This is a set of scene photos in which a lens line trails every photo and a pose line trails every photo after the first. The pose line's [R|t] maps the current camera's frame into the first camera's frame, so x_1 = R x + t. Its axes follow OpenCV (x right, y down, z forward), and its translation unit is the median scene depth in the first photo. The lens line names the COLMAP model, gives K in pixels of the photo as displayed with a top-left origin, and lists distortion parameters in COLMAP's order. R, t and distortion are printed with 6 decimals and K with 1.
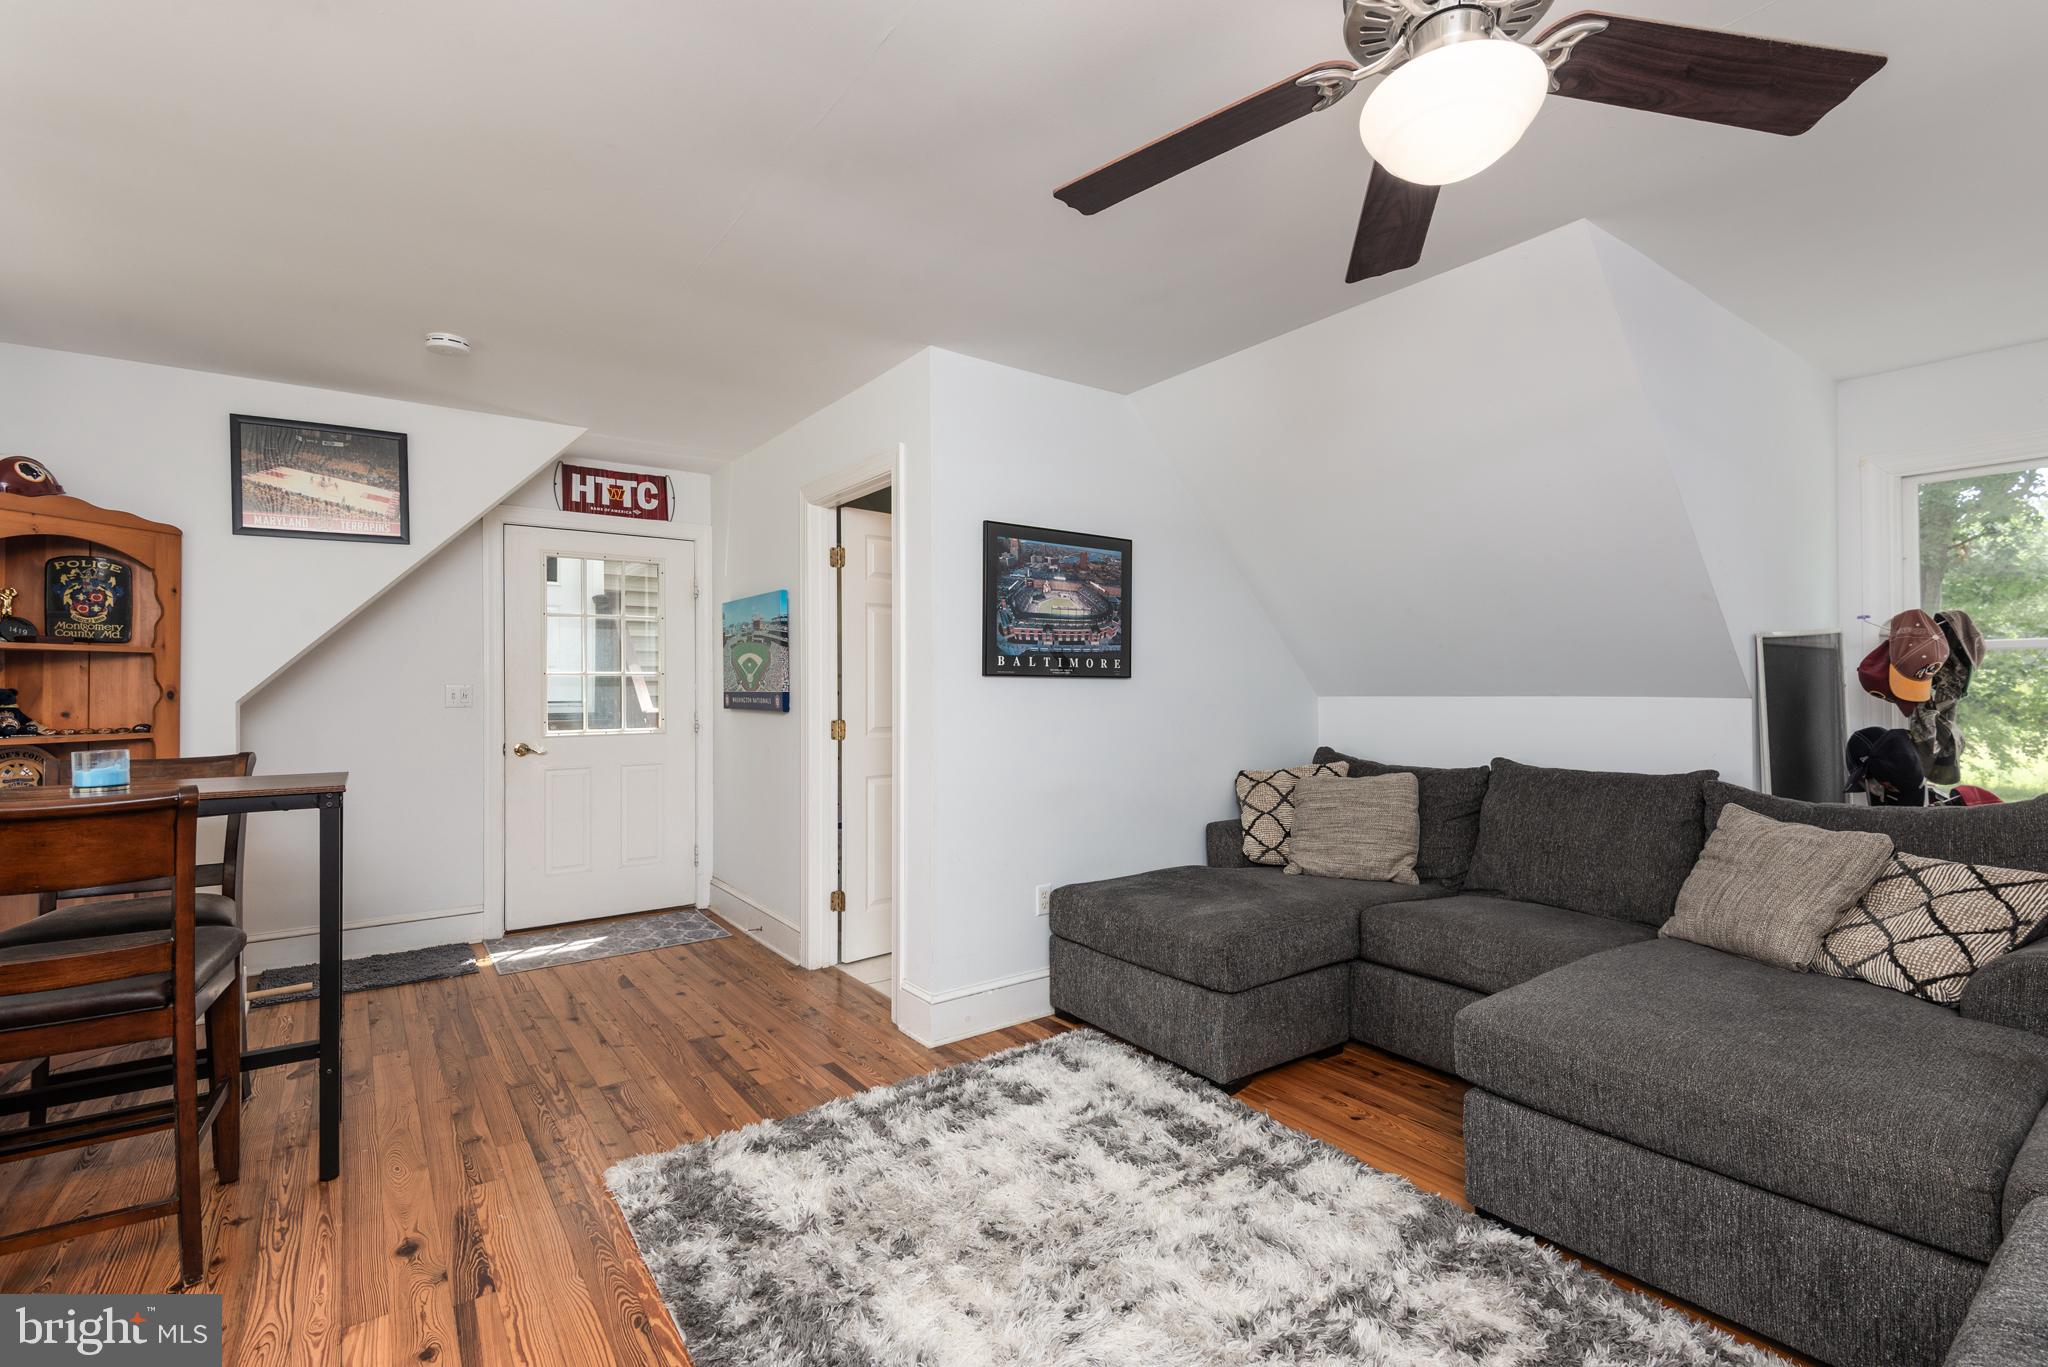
lens RADIAL K [[913.8, 0, 1026.3], [0, 913.8, 688.4], [0, 0, 1]] dist [0.001061, -0.000465]
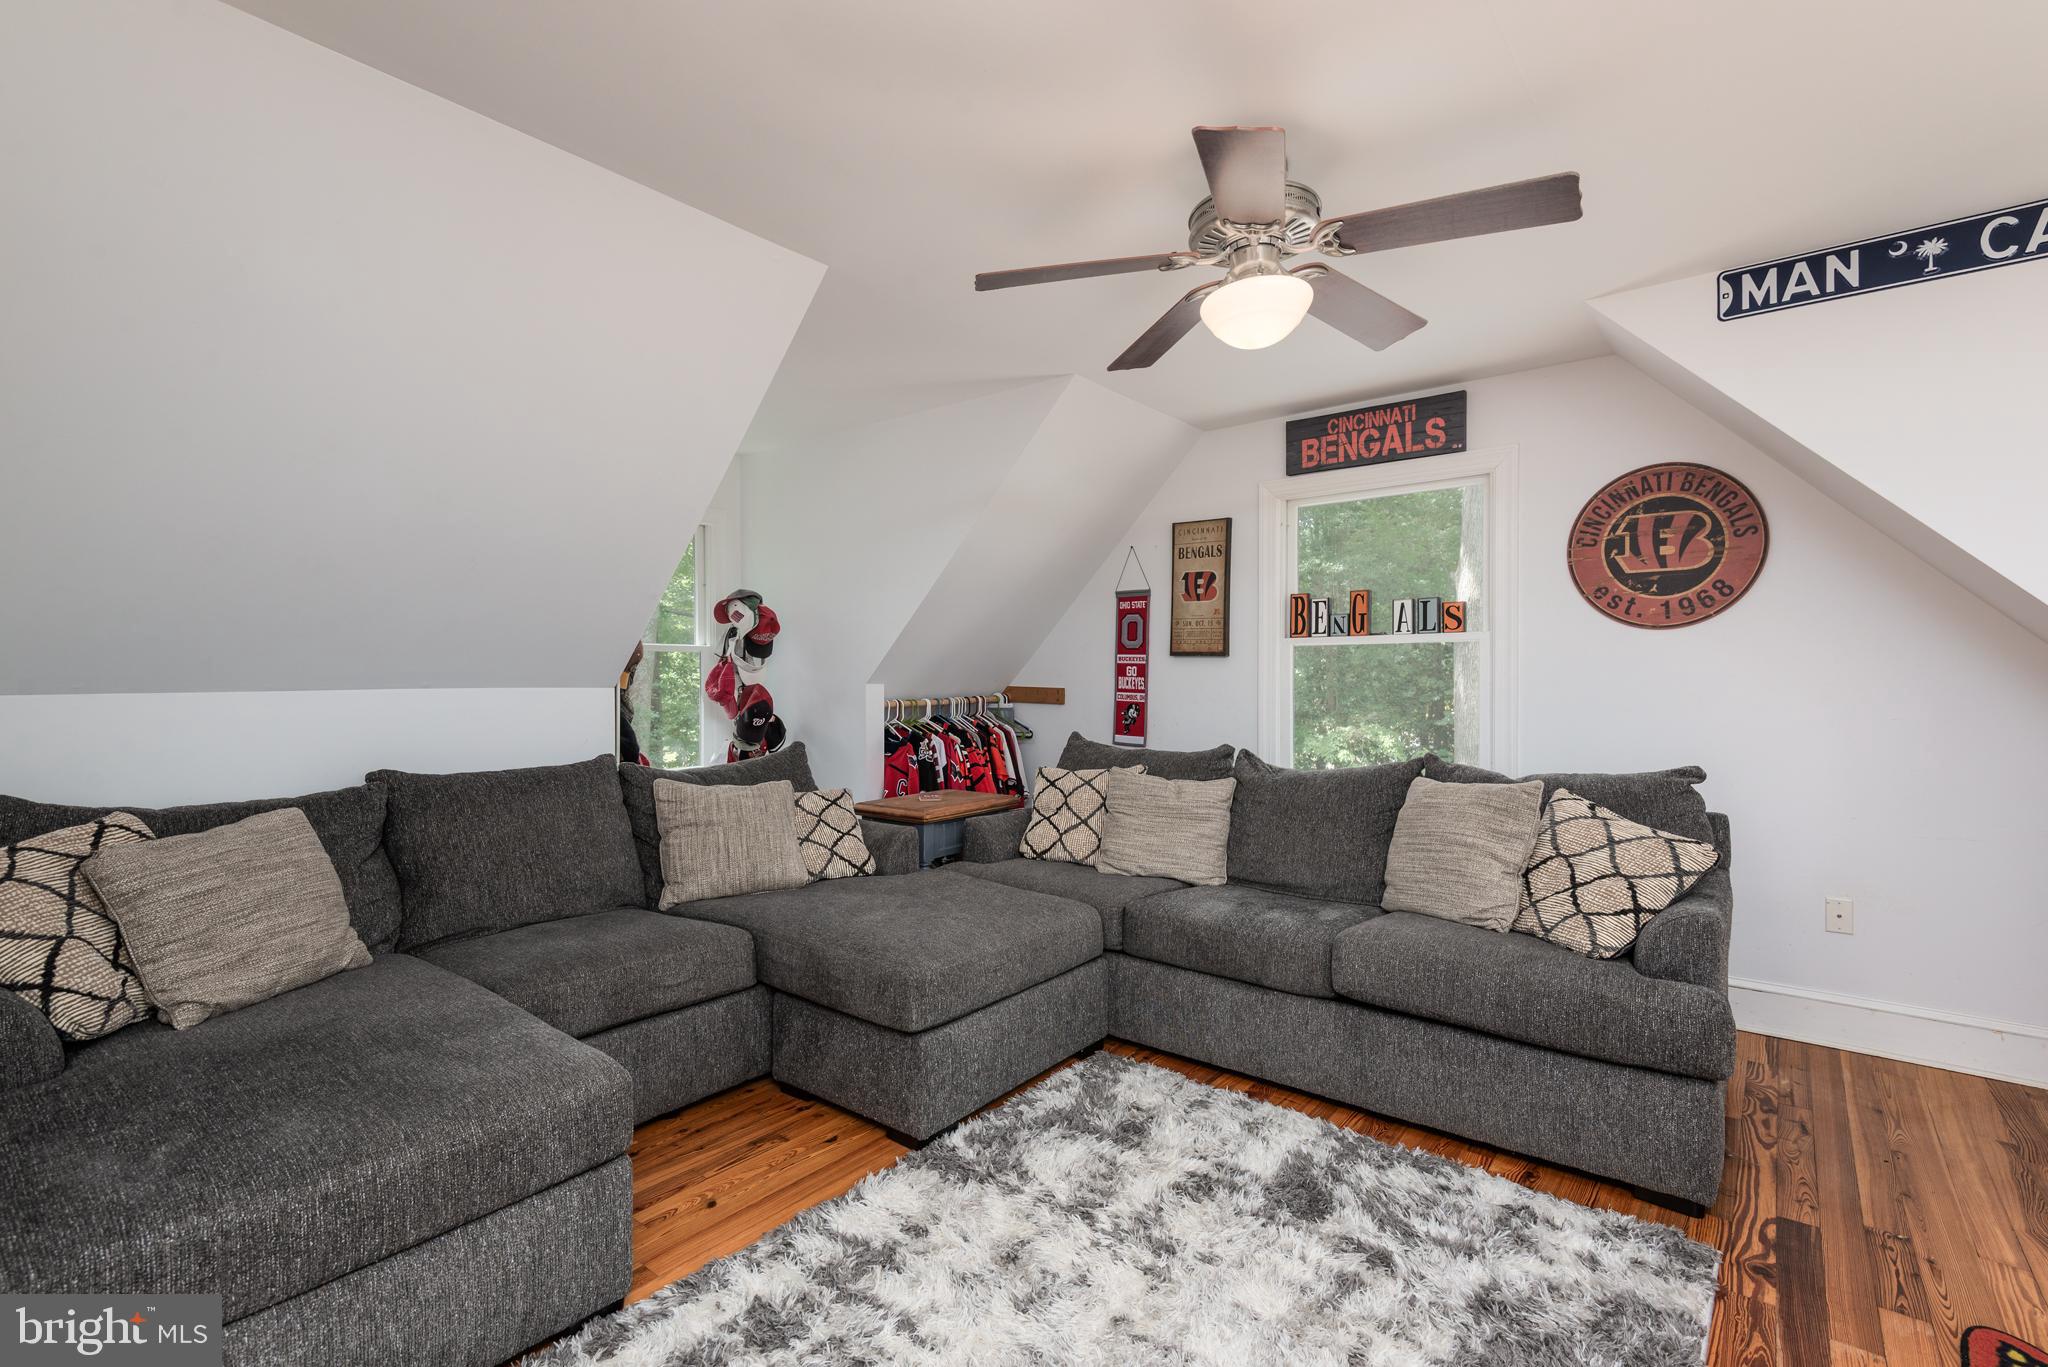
lens RADIAL K [[913.8, 0, 1025.2], [0, 913.8, 672.8], [0, 0, 1]] dist [0.001061, -0.000465]
pose [[-0.262816, -0.012917, 0.964760, -0.634977], [-0.015455, 0.999838, 0.009176, -0.034276], [-0.964722, -0.012498, -0.262973, 1.164055]]
